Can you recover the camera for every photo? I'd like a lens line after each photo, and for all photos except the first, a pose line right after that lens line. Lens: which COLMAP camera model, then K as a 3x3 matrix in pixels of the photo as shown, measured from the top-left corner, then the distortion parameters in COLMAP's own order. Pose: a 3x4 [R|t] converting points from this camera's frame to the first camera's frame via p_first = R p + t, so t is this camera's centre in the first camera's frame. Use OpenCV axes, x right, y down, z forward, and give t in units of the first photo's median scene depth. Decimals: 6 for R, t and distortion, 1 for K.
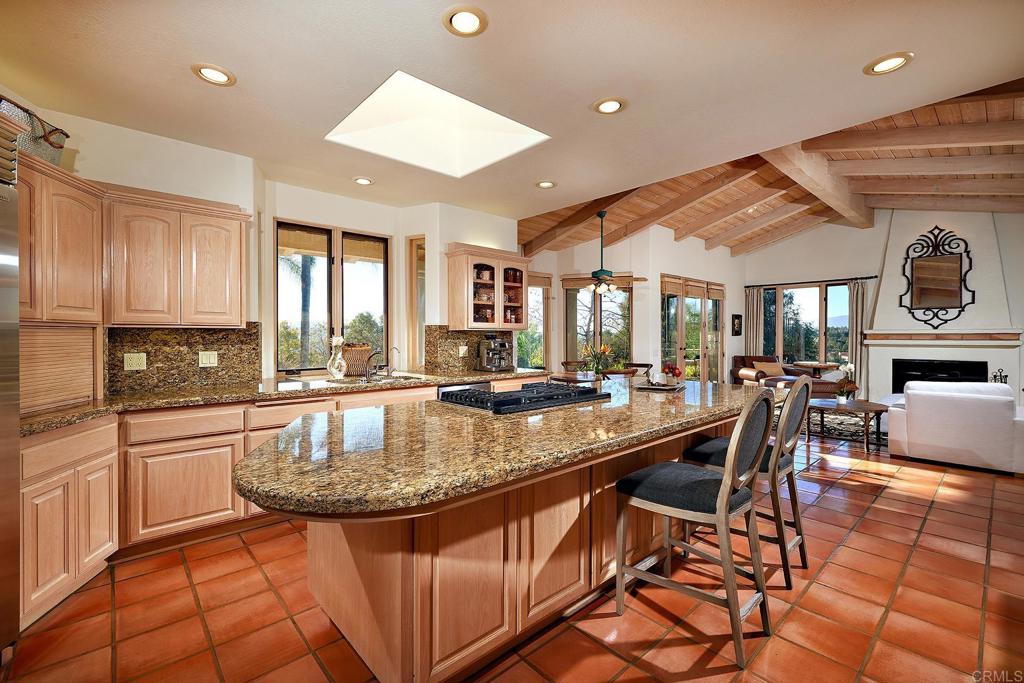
lens RADIAL K [[445.7, 0, 512.6], [0, 445.7, 338.5], [0, 0, 1]] dist [0.000114, 0.000028]
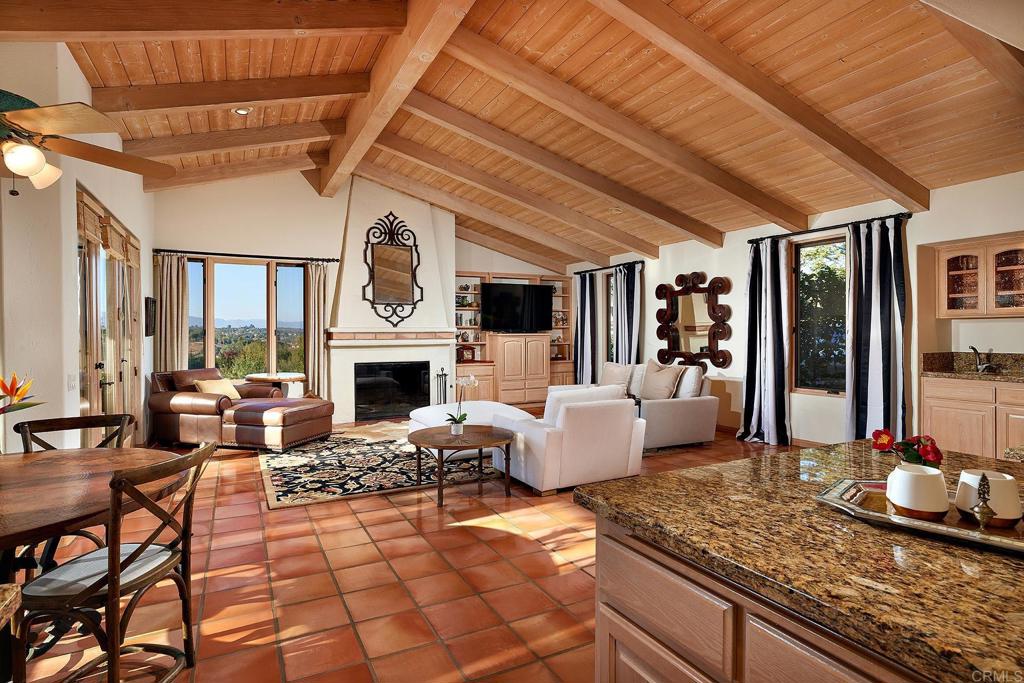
lens RADIAL K [[551.6, 0, 513.6], [0, 551.6, 336.3], [0, 0, 1]] dist [-0.001717, -0.000164]
pose [[0.255395, -0.005711, 0.966820, -0.054635], [0.012006, 0.999924, 0.002736, -0.003214], [-0.966762, 0.010909, 0.255444, 0.483795]]
